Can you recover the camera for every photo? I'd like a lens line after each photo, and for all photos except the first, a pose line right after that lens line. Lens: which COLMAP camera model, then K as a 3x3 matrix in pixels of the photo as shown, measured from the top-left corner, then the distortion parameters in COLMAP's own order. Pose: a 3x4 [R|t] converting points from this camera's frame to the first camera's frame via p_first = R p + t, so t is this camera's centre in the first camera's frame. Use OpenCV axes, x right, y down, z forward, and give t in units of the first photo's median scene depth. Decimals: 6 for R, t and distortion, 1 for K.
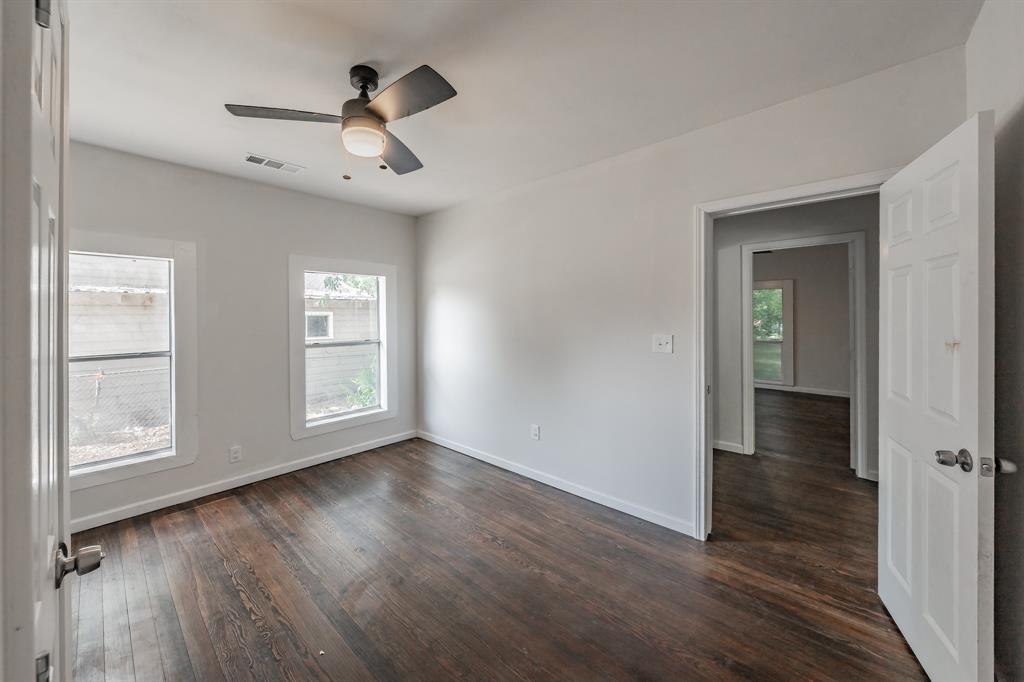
lens RADIAL K [[391.7, 0, 516.2], [0, 391.7, 315.8], [0, 0, 1]] dist [0.001179, -0.000131]
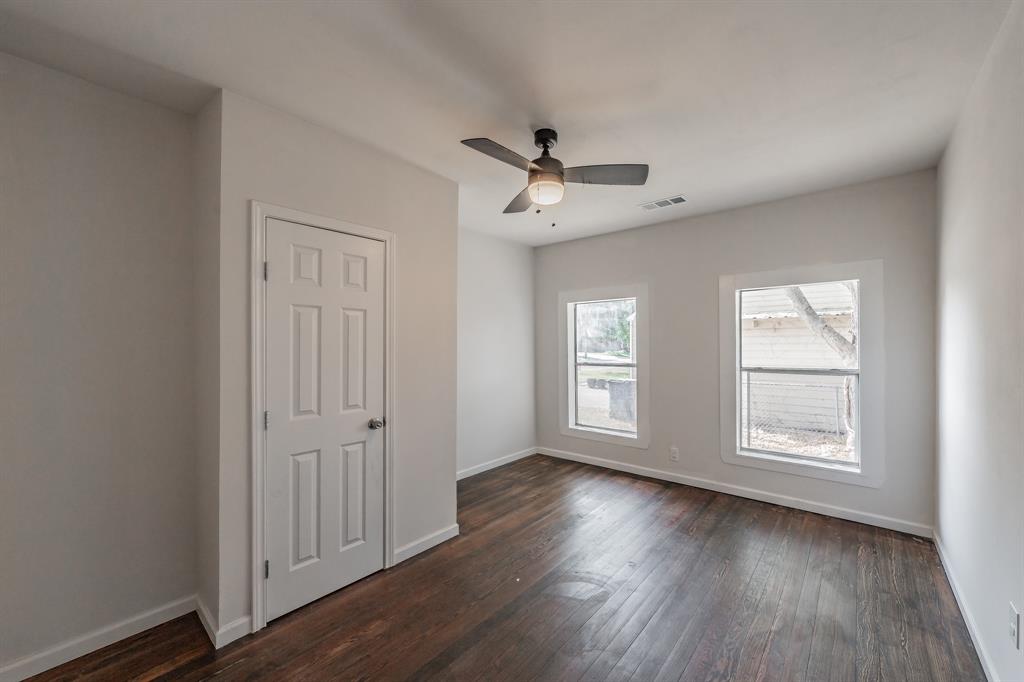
lens RADIAL K [[391.7, 0, 514.4], [0, 391.7, 342.0], [0, 0, 1]] dist [0.001179, -0.000131]
pose [[0.014654, 0.006982, -0.999868, 0.451056], [0.007052, 0.999950, 0.007086, 0.001315], [0.999868, -0.007155, 0.014604, 0.490882]]
